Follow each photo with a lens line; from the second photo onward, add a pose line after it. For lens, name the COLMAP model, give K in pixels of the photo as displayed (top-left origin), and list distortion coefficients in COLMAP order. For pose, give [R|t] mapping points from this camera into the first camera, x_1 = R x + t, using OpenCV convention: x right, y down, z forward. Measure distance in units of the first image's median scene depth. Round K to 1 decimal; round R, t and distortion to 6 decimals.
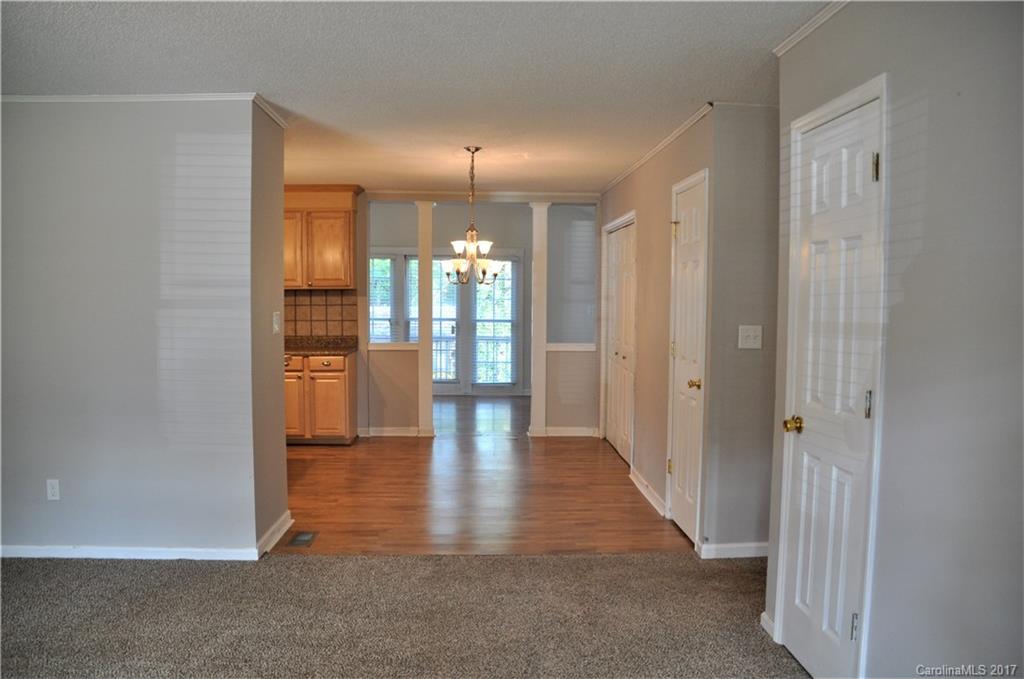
lens RADIAL K [[780.5, 0, 513.2], [0, 780.5, 353.1], [0, 0, 1]] dist [-0.184493, 0.105012]
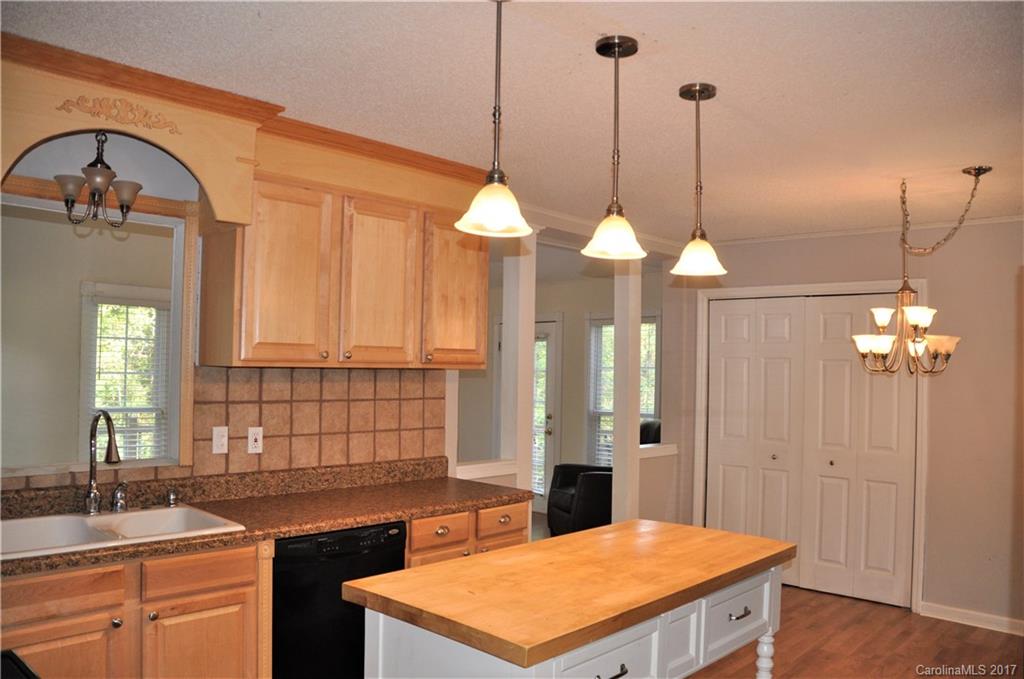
lens RADIAL K [[780.5, 0, 513.2], [0, 780.5, 353.1], [0, 0, 1]] dist [-0.184493, 0.105012]
pose [[0.711195, 0.025980, 0.702515, -0.548368], [0.032478, 0.997036, -0.069750, -0.054434], [-0.702244, 0.072422, 0.708243, 0.583731]]
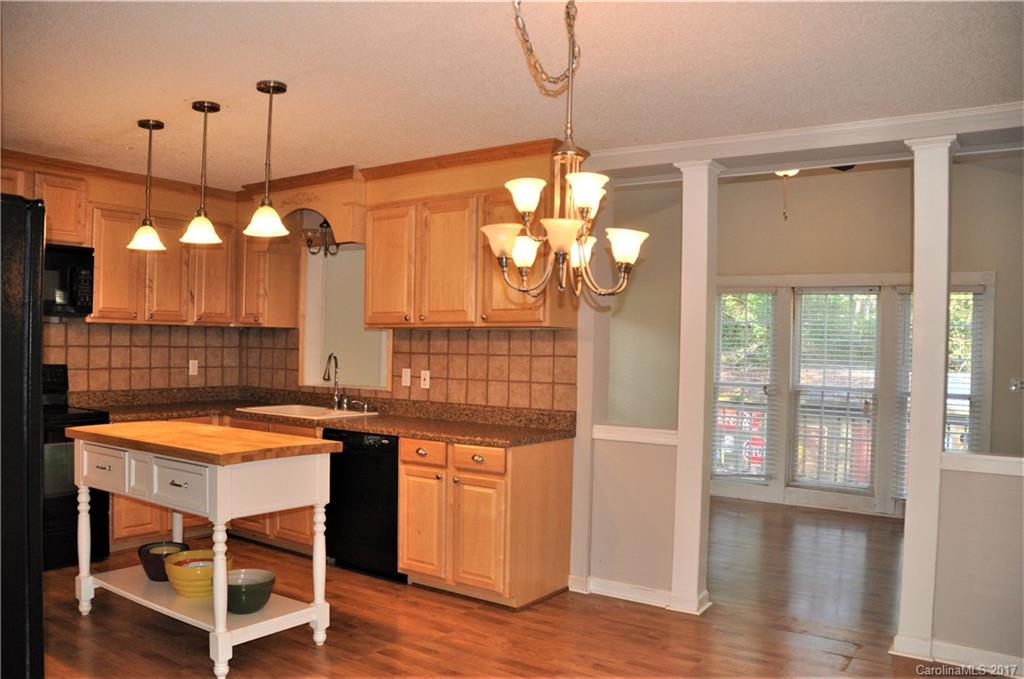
lens RADIAL K [[796.8, 0, 510.0], [0, 796.8, 363.1], [0, 0, 1]] dist [-0.116165, 0.001162]
pose [[0.783907, 0.021498, -0.620506, 0.120239], [-0.063268, 0.996964, -0.045389, -0.028180], [0.617646, 0.074839, 0.782887, 0.517775]]
